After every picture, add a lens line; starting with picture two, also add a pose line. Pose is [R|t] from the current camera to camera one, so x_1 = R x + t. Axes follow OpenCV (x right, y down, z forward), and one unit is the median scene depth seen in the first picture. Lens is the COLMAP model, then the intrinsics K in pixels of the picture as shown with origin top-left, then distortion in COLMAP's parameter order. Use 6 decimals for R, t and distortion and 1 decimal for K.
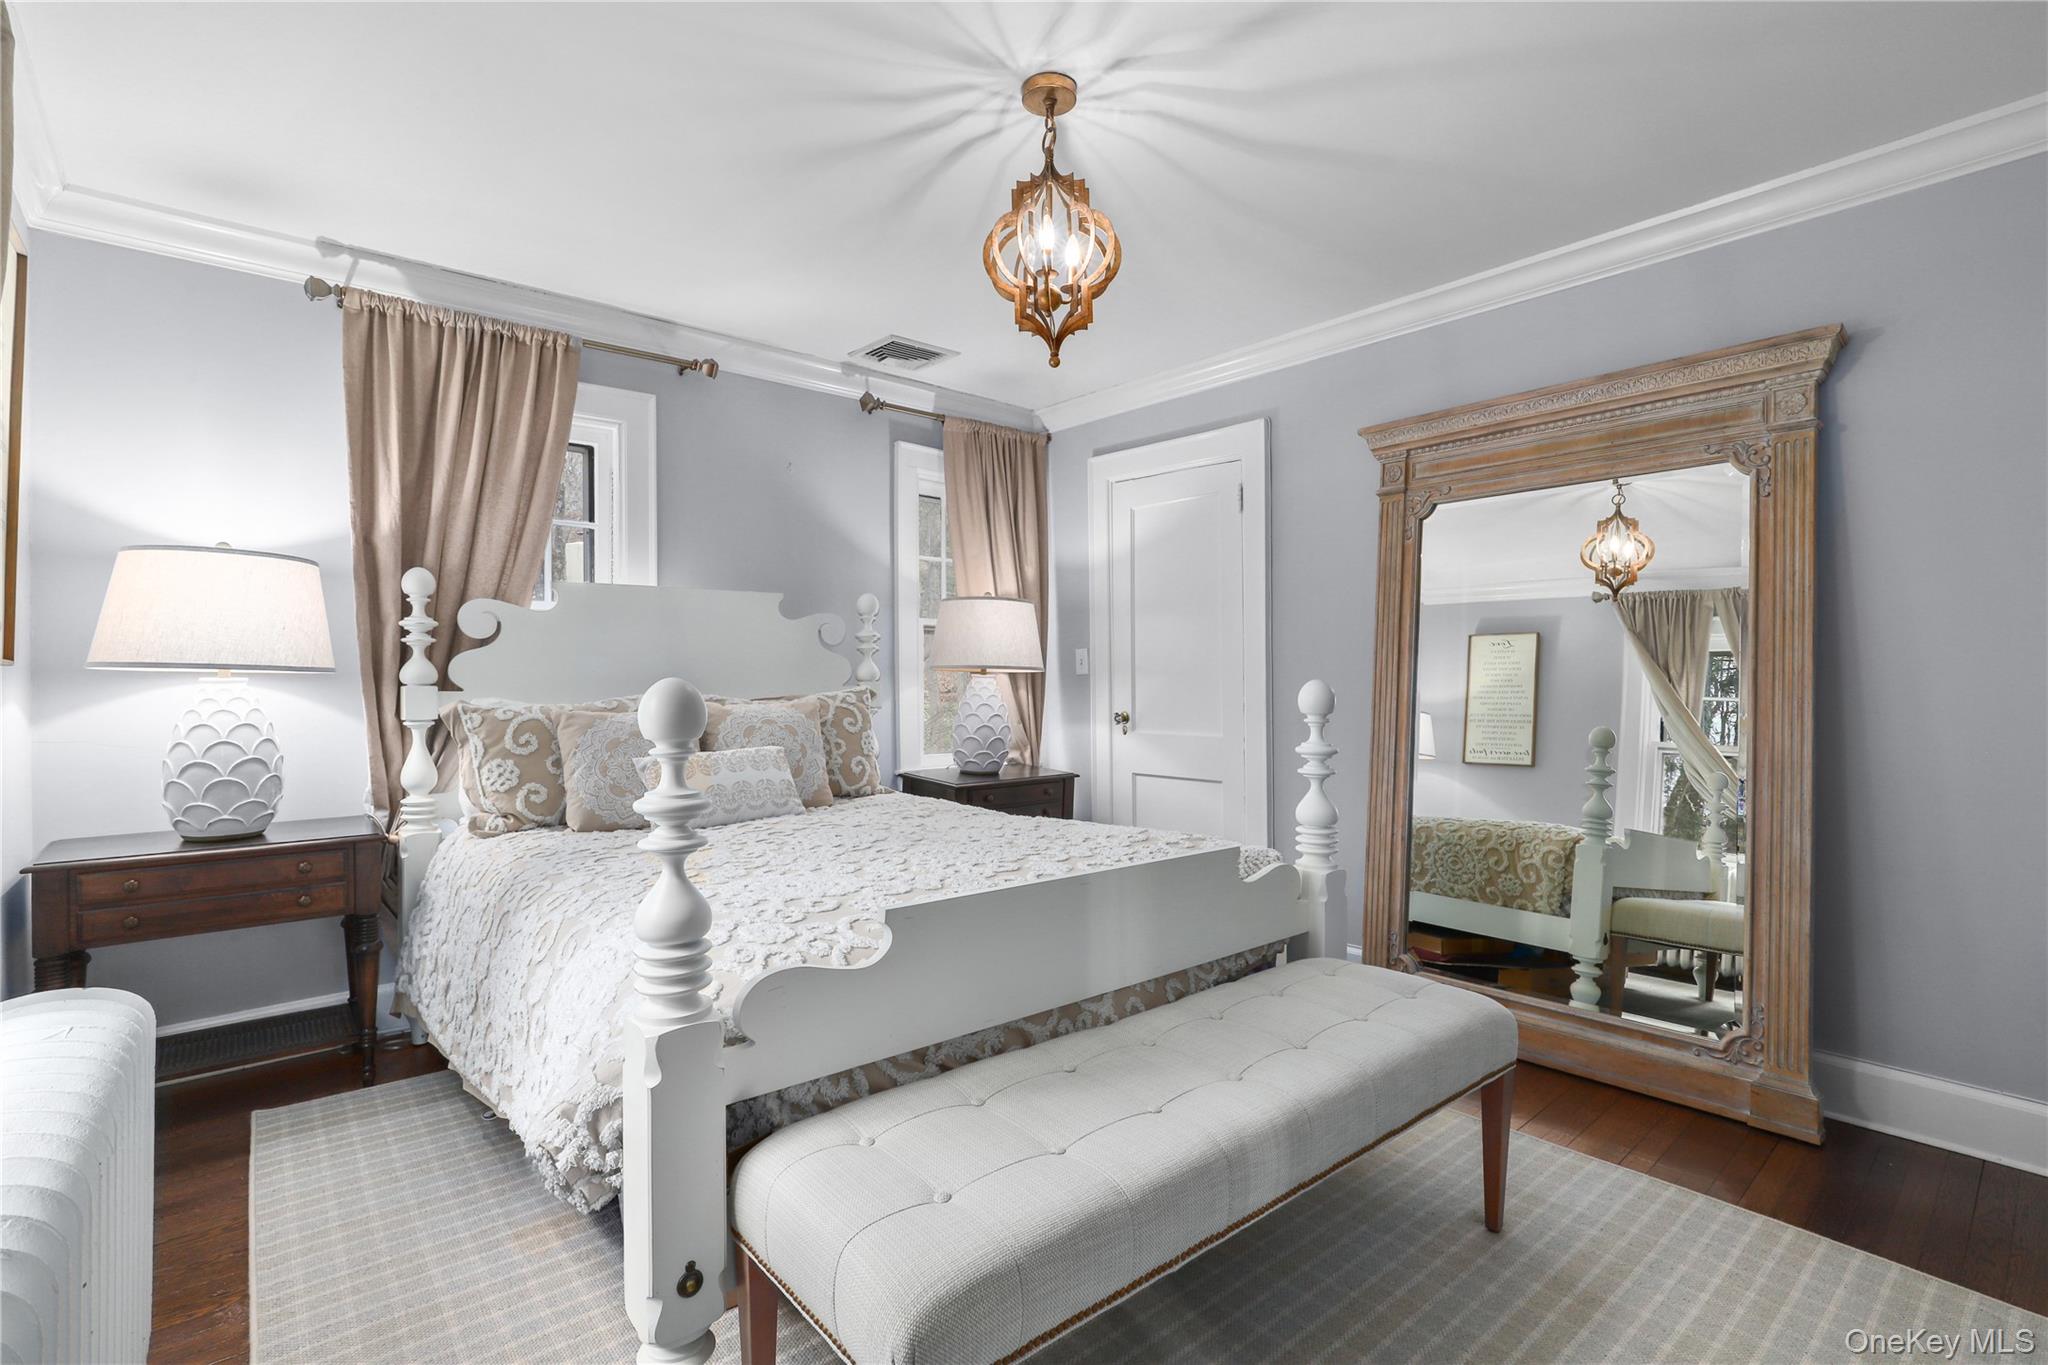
lens RADIAL K [[944.5, 0, 1014.6], [0, 944.5, 674.6], [0, 0, 1]] dist [-0.012594, 0.003552]
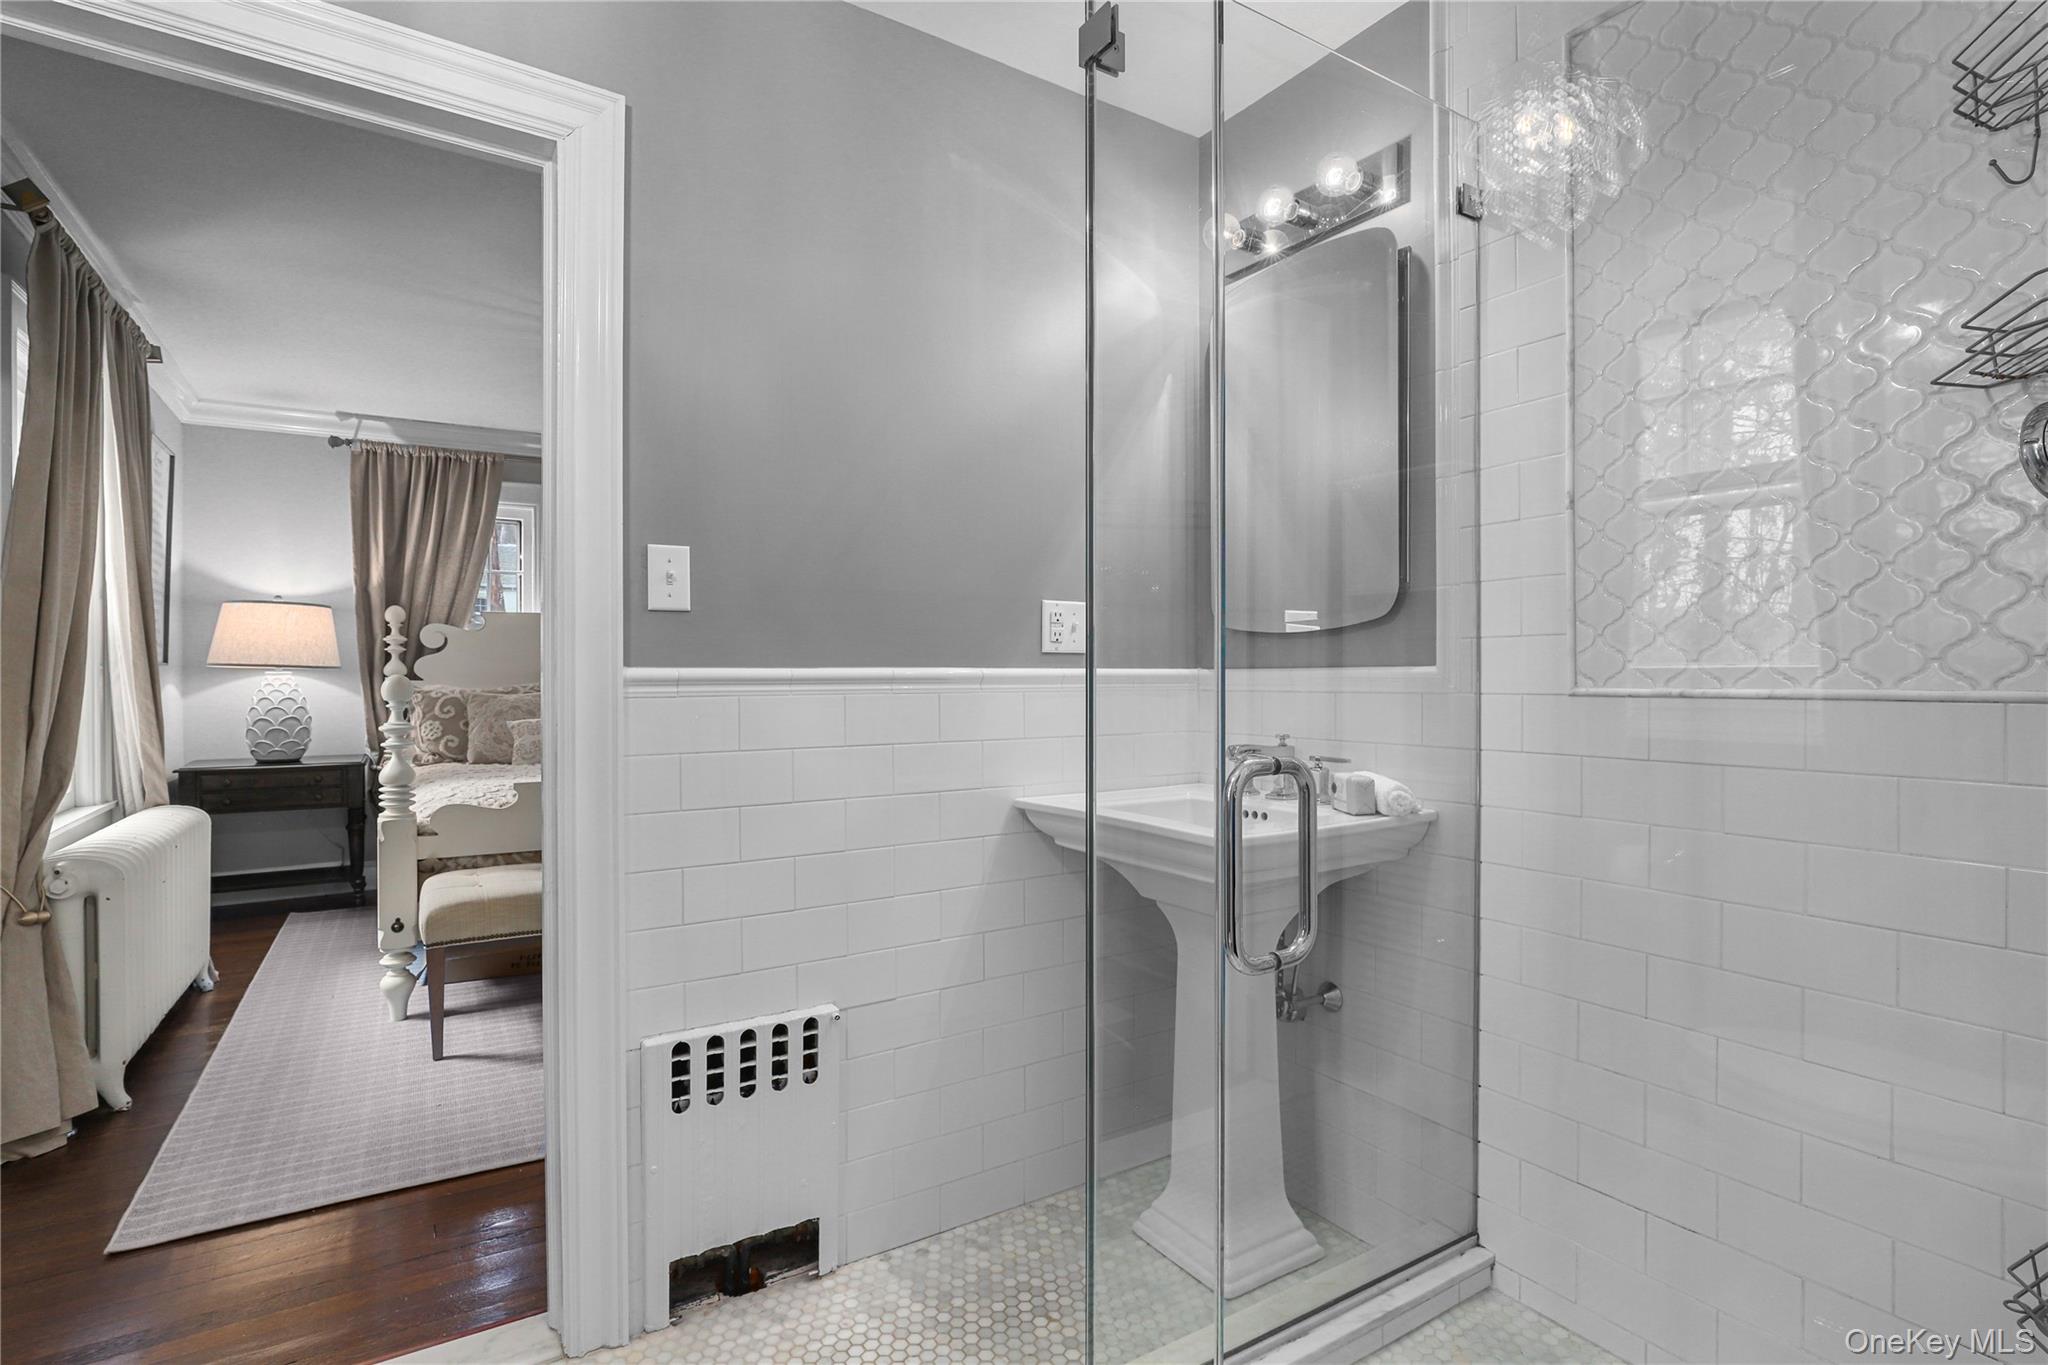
lens RADIAL K [[944.5, 0, 1005.8], [0, 944.5, 682.2], [0, 0, 1]] dist [-0.012594, 0.003552]
pose [[0.989350, 0.006197, -0.145425, 0.677968], [-0.004682, 0.999931, 0.010762, -0.001509], [0.145482, -0.009966, 0.989311, -0.487456]]
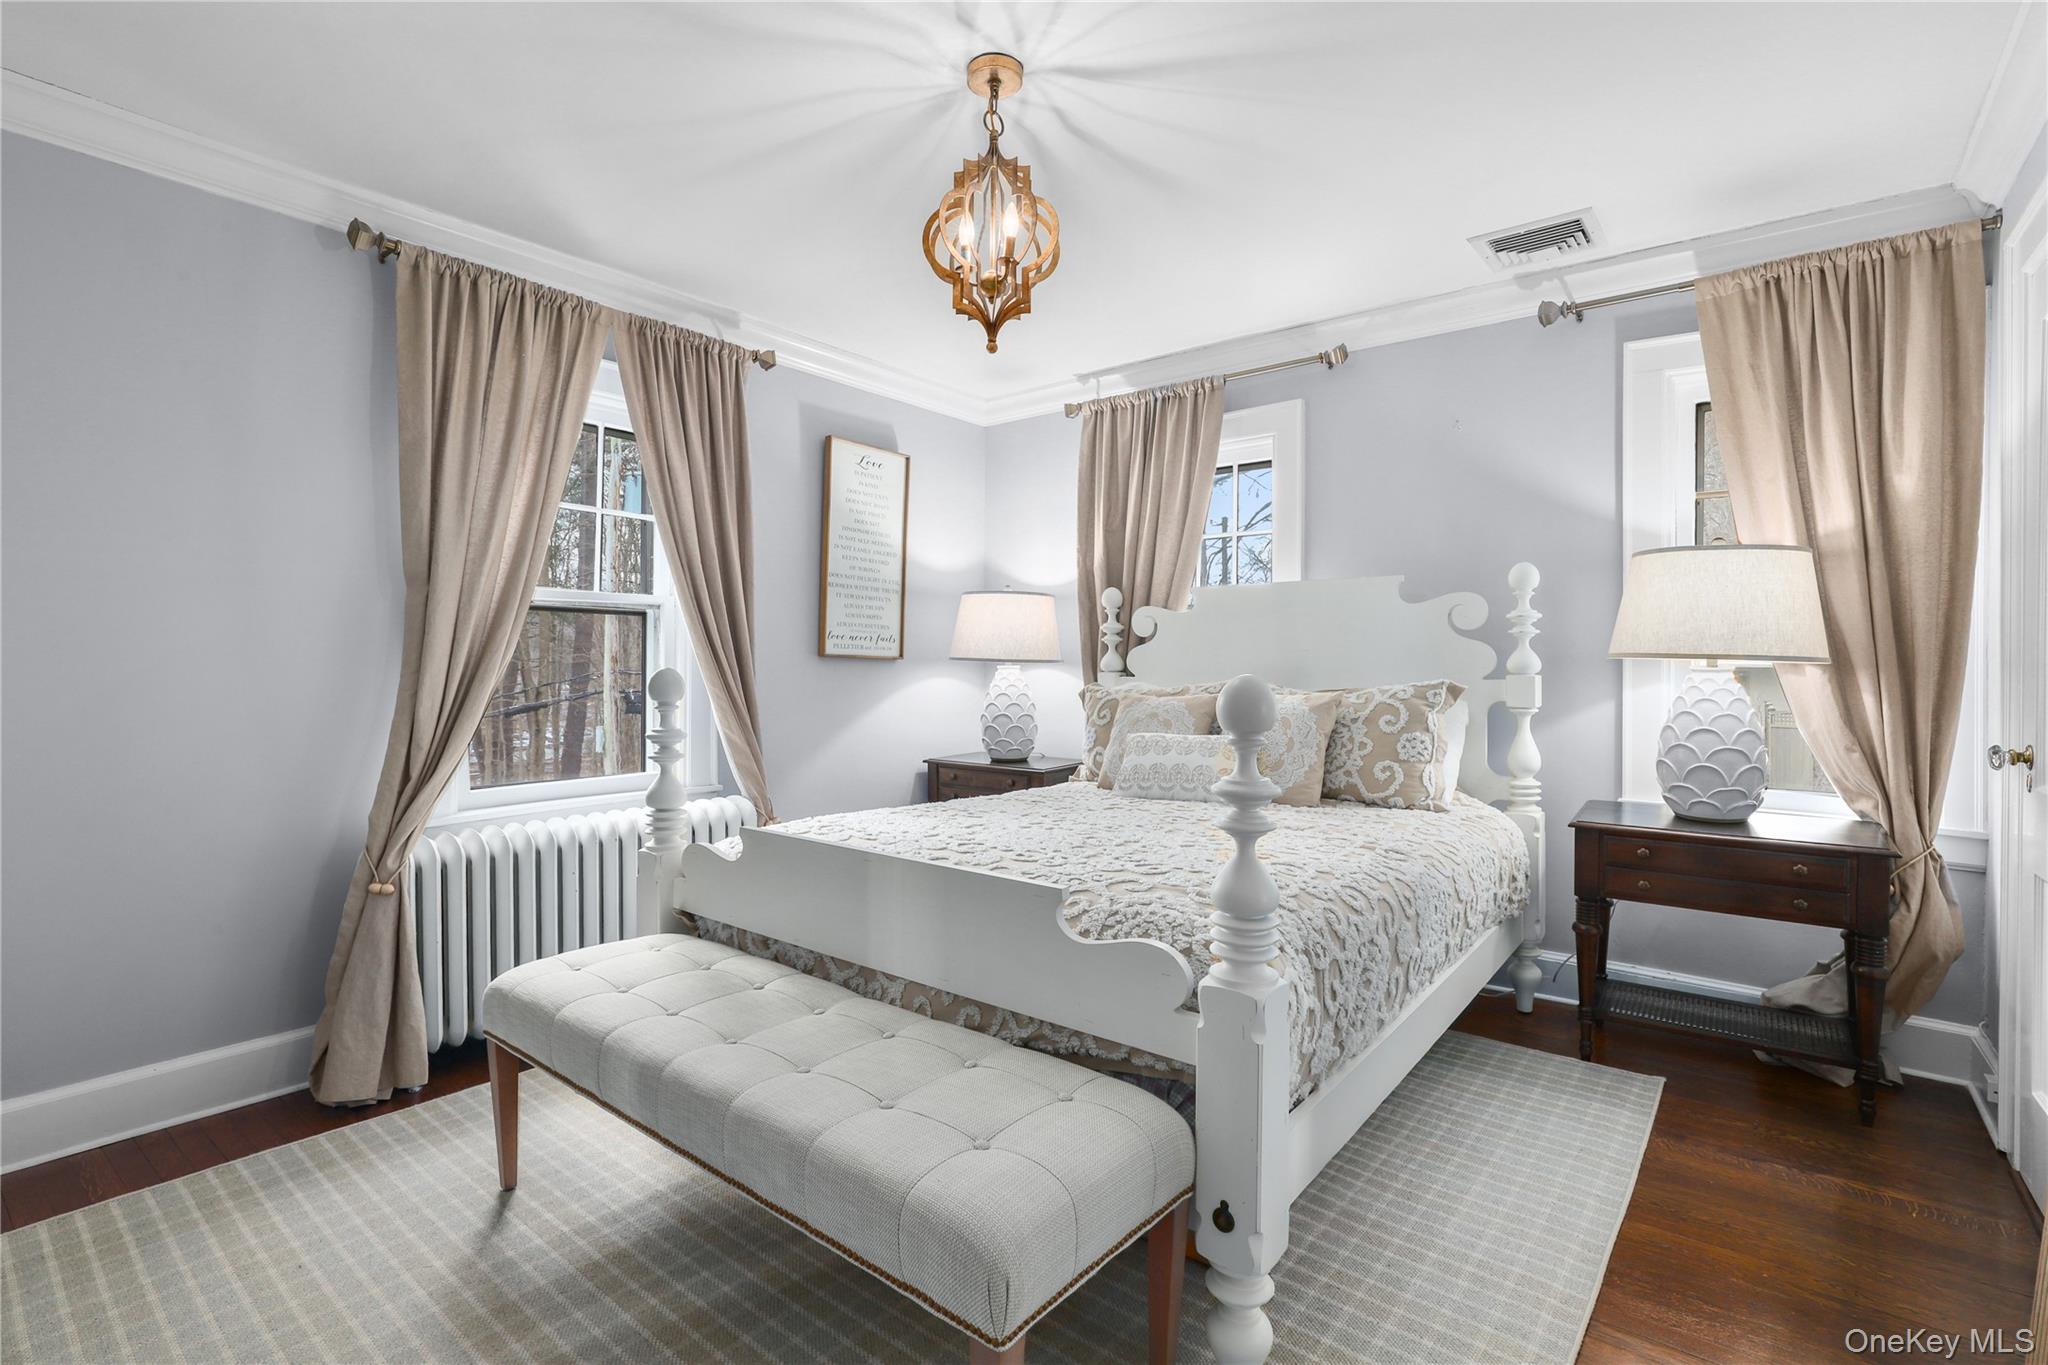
lens RADIAL K [[944.5, 0, 1014.4], [0, 944.5, 665.8], [0, 0, 1]] dist [-0.012594, 0.003552]
pose [[0.203224, 0.004001, -0.979124, 0.712488], [-0.003410, 0.999988, 0.003378, -0.001808], [0.979126, 0.002653, 0.203235, 0.581076]]
